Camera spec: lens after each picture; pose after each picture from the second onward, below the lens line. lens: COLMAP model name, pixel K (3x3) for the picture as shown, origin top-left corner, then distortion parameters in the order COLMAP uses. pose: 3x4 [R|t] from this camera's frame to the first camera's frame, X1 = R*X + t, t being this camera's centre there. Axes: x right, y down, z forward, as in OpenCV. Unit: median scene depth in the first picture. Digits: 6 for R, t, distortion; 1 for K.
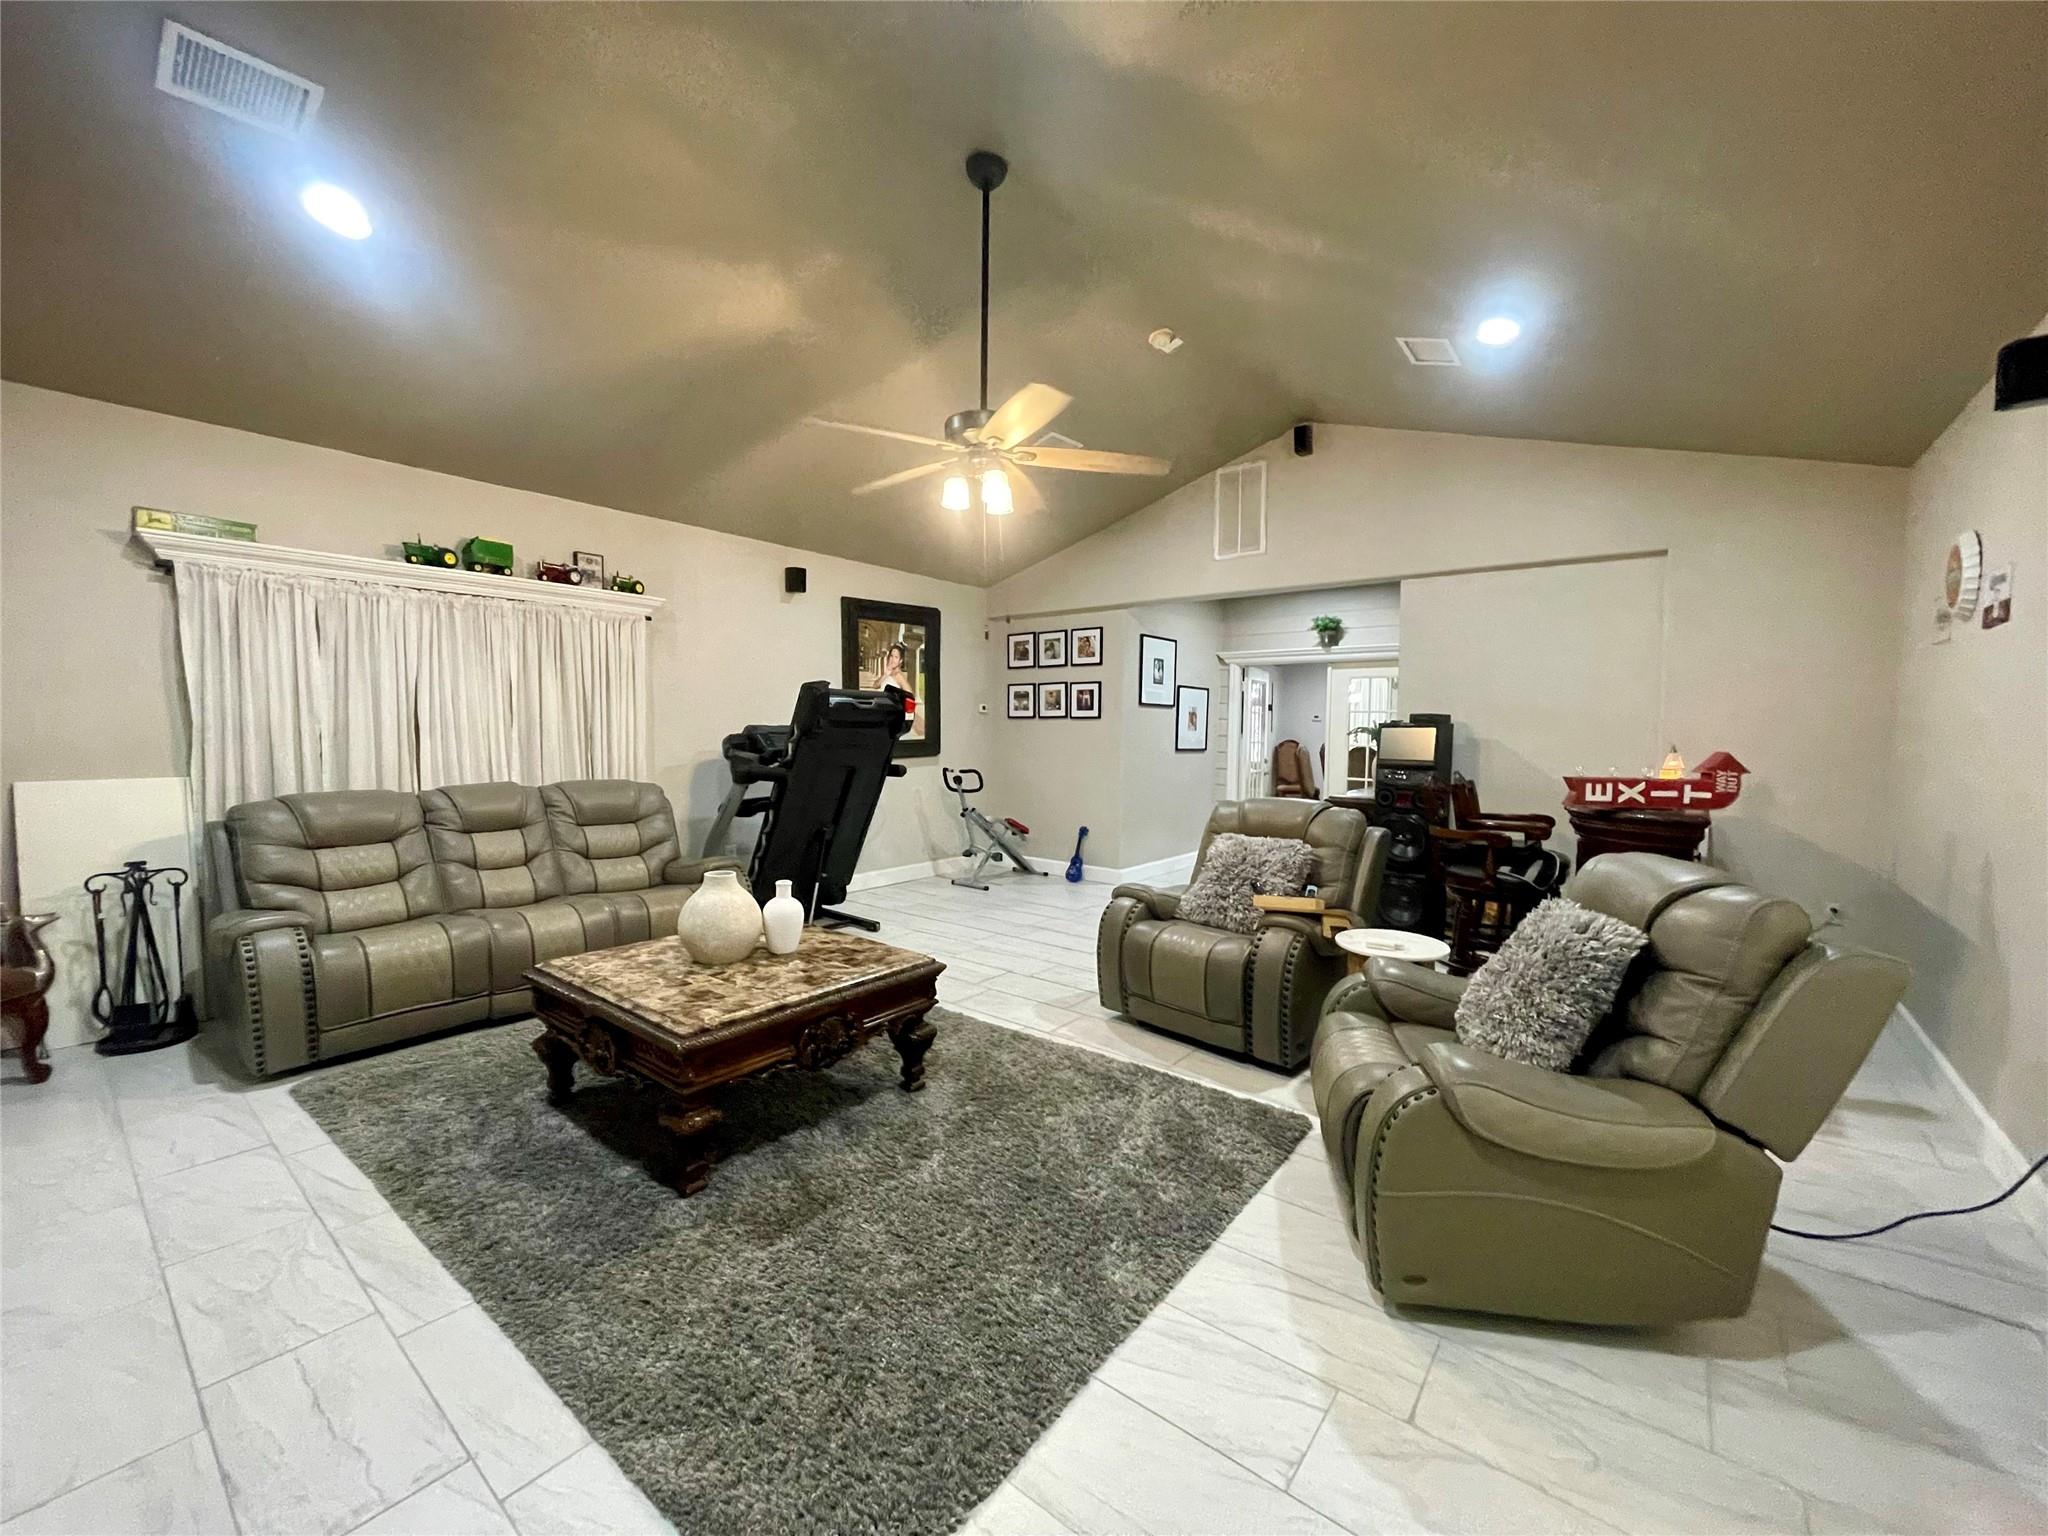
lens RADIAL K [[822.4, 0, 1019.1], [0, 822.4, 771.5], [0, 0, 1]] dist [-0.007420, -0.000192]
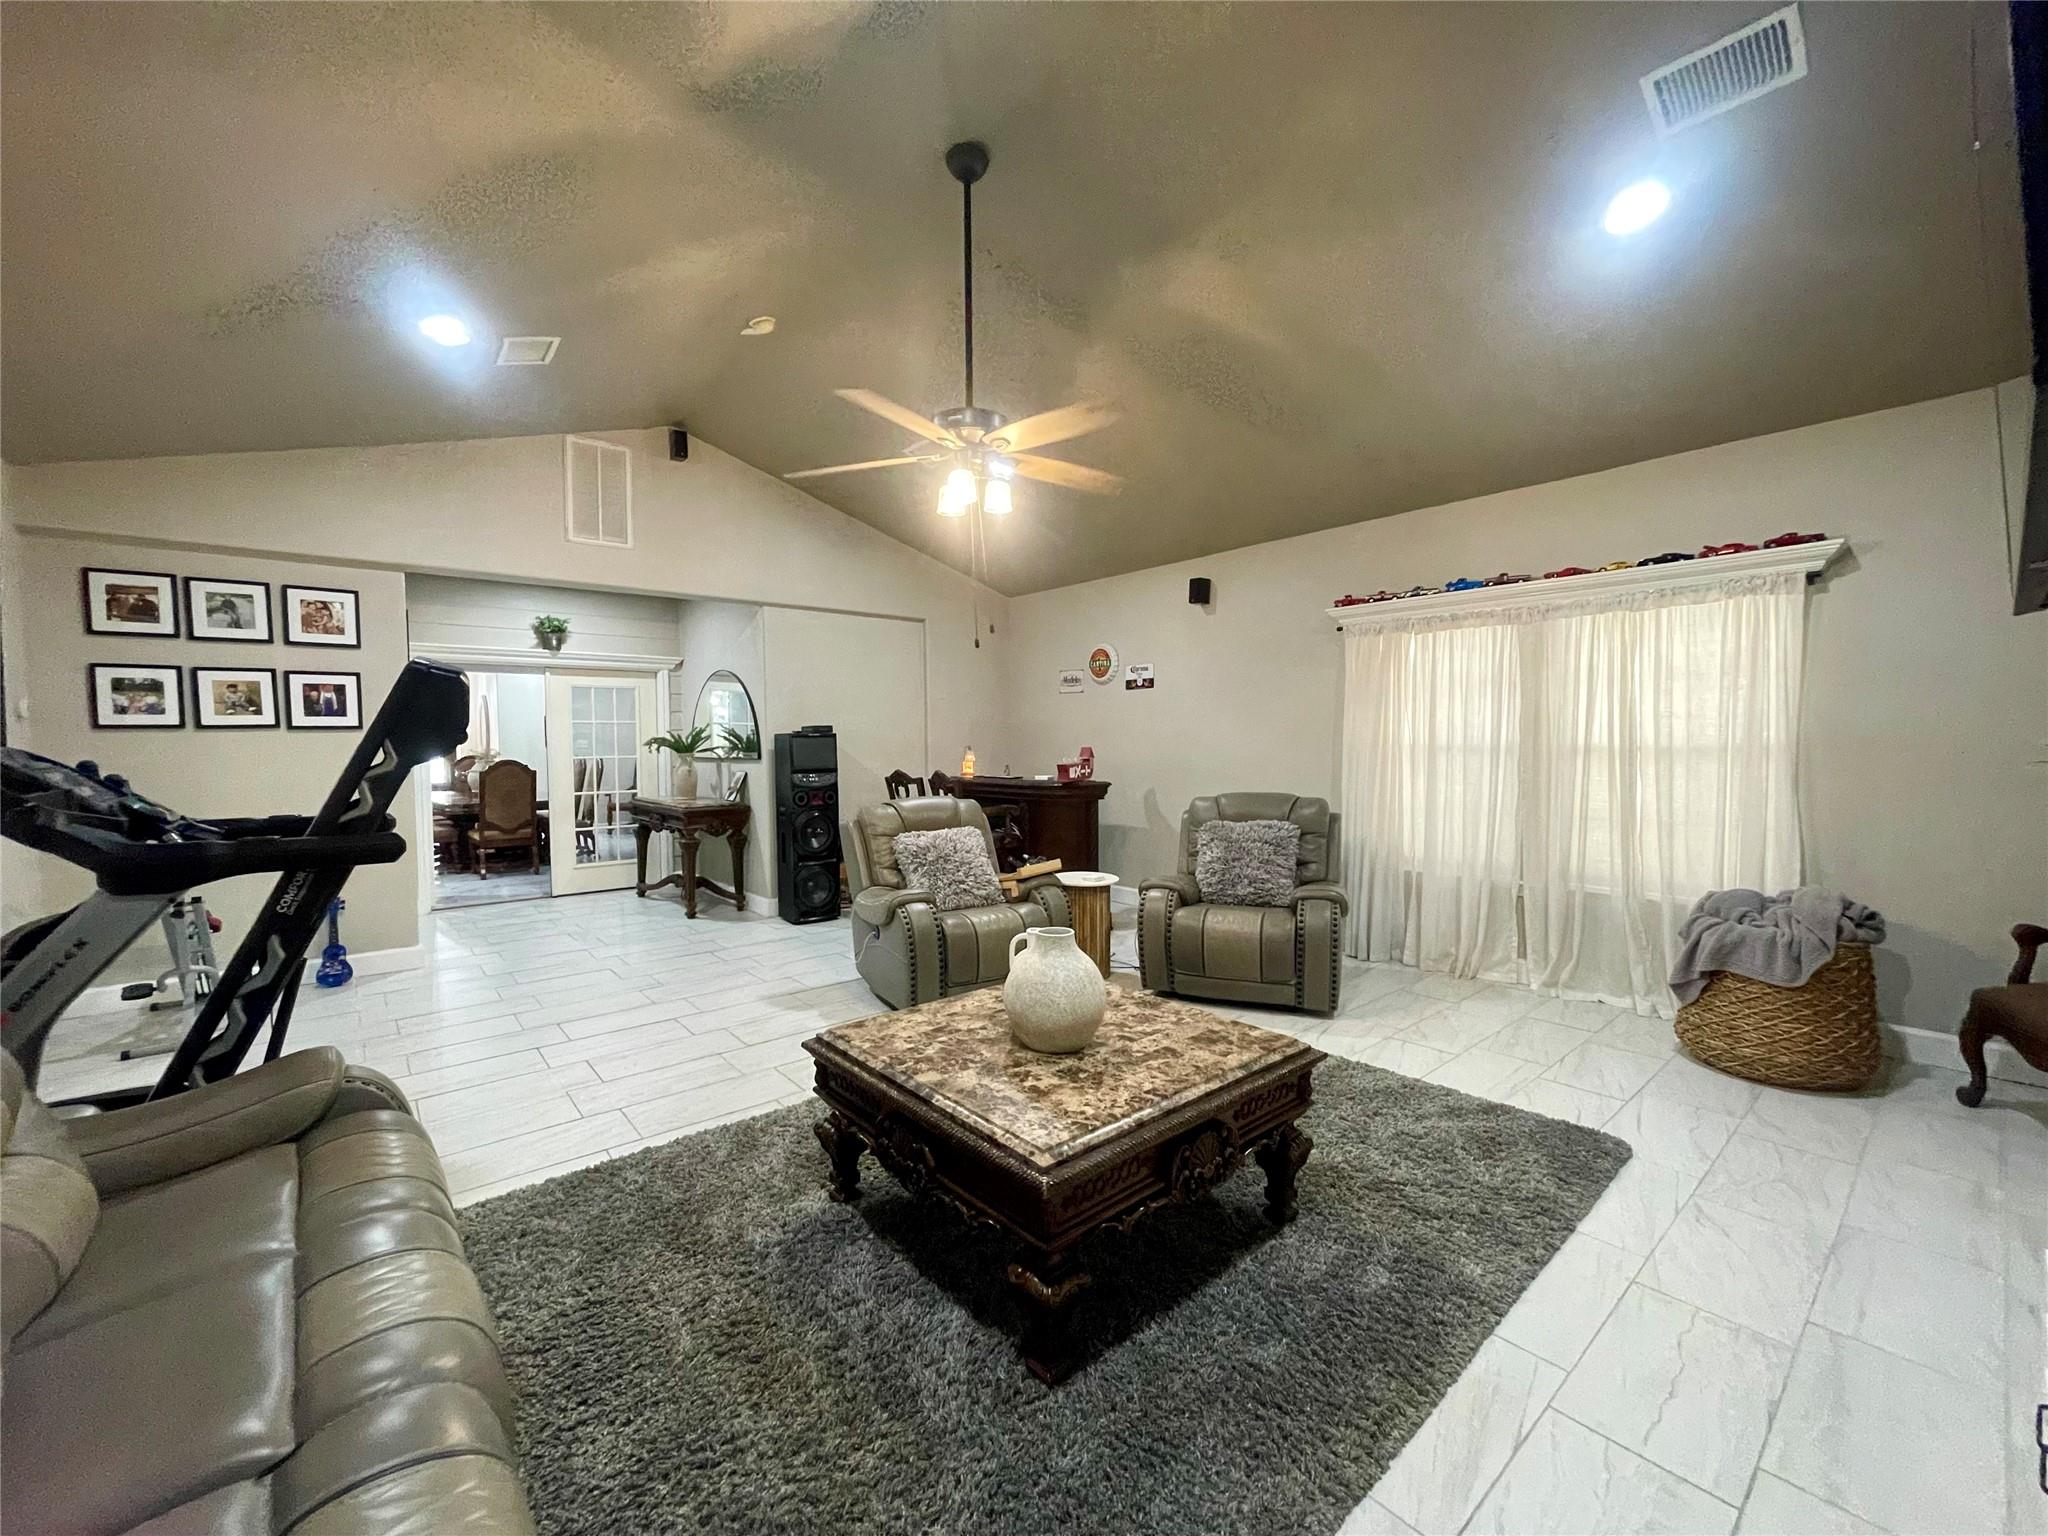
lens RADIAL K [[822.4, 0, 1019.1], [0, 822.4, 771.5], [0, 0, 1]] dist [-0.007420, -0.000192]
pose [[0.193442, -0.047488, 0.979962, -0.526780], [0.061252, 0.997464, 0.036245, -0.025396], [-0.979198, 0.053013, 0.195860, 0.414164]]
